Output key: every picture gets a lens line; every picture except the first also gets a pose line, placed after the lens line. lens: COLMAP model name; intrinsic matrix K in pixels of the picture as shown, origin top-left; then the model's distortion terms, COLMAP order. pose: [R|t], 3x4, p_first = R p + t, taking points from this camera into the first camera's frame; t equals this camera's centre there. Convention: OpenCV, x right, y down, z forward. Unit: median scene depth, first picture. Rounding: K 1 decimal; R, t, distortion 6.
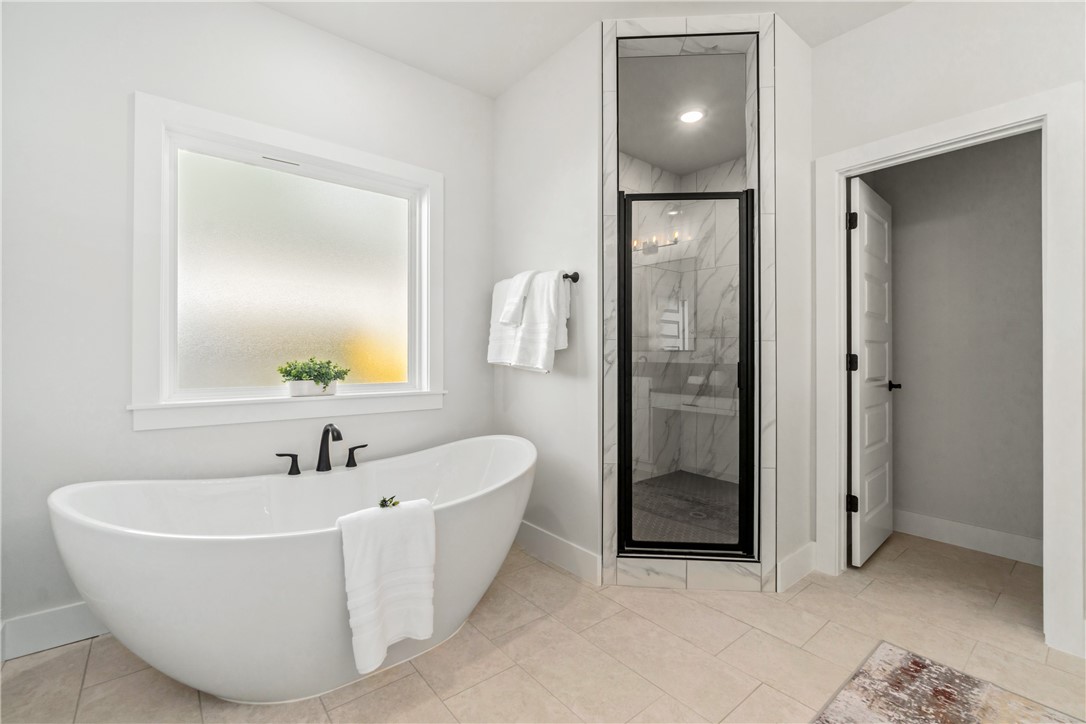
lens RADIAL K [[465.4, 0, 541.5], [0, 465.4, 357.9], [0, 0, 1]] dist [-0.005387, 0.002627]
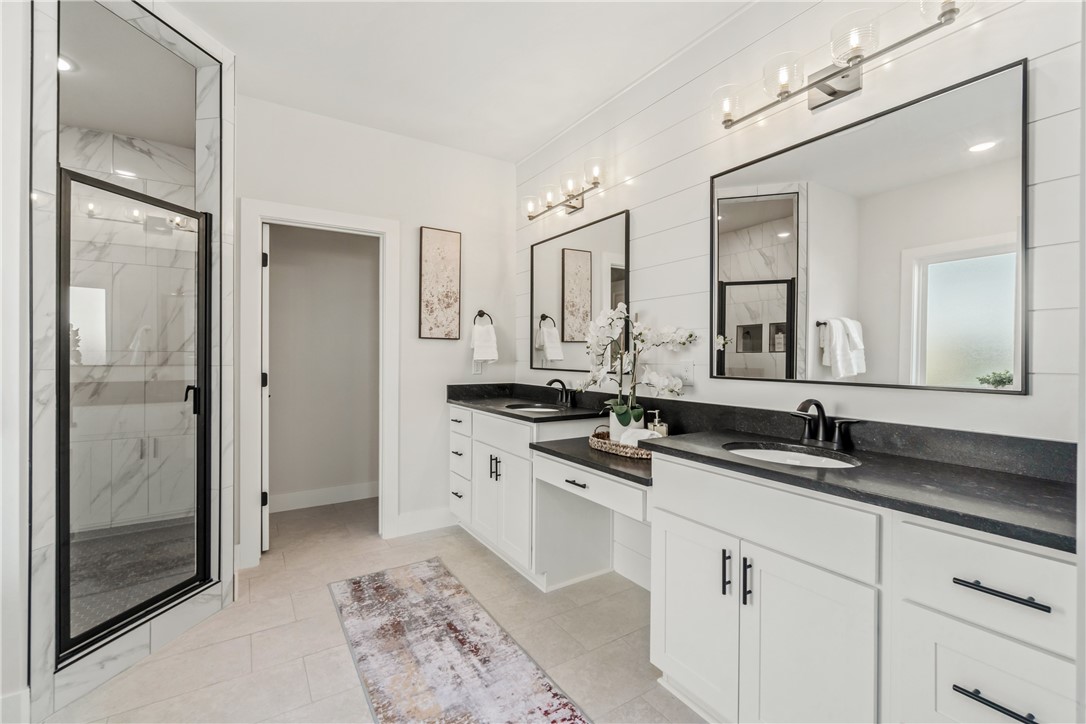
lens RADIAL K [[465.4, 0, 537.9], [0, 465.4, 362.0], [0, 0, 1]] dist [-0.005387, 0.002627]
pose [[0.123692, -0.021498, 0.992088, -0.460075], [0.004050, 0.999768, 0.021160, -0.063755], [-0.992312, 0.001401, 0.123751, 0.181805]]
